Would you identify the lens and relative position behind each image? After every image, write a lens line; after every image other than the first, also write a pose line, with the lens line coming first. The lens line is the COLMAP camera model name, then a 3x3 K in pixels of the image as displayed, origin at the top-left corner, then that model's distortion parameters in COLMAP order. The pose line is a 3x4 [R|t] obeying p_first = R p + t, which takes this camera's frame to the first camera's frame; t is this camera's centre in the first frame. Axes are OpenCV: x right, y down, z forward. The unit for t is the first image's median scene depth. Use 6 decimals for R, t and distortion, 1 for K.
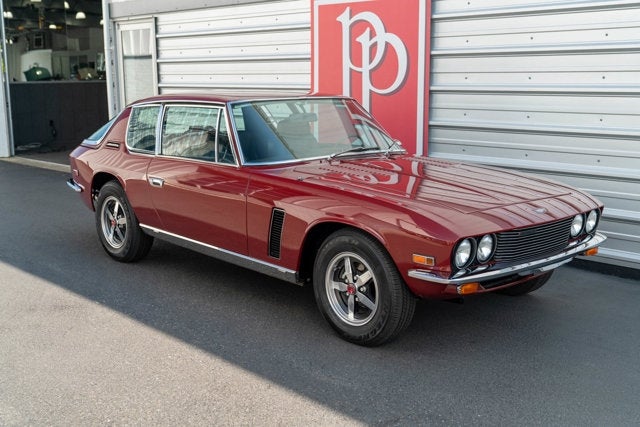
lens RADIAL K [[778.8, 0, 320.0], [0, 778.8, 213.5], [0, 0, 1]] dist [0.024244, 0.033849]
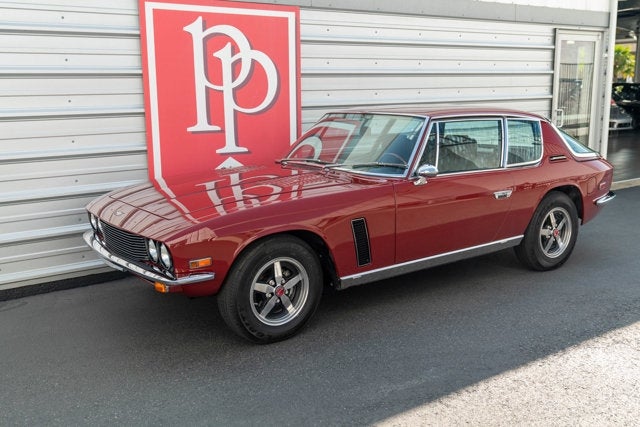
lens RADIAL K [[666.0, 0, 316.9], [0, 666.0, 209.7], [0, 0, 1]] dist [0.015582, -0.001422]
pose [[0.137691, -0.171344, 0.975542, -0.730564], [0.192424, 0.970785, 0.143349, -0.139779], [-0.971604, 0.167980, 0.166639, 0.802699]]
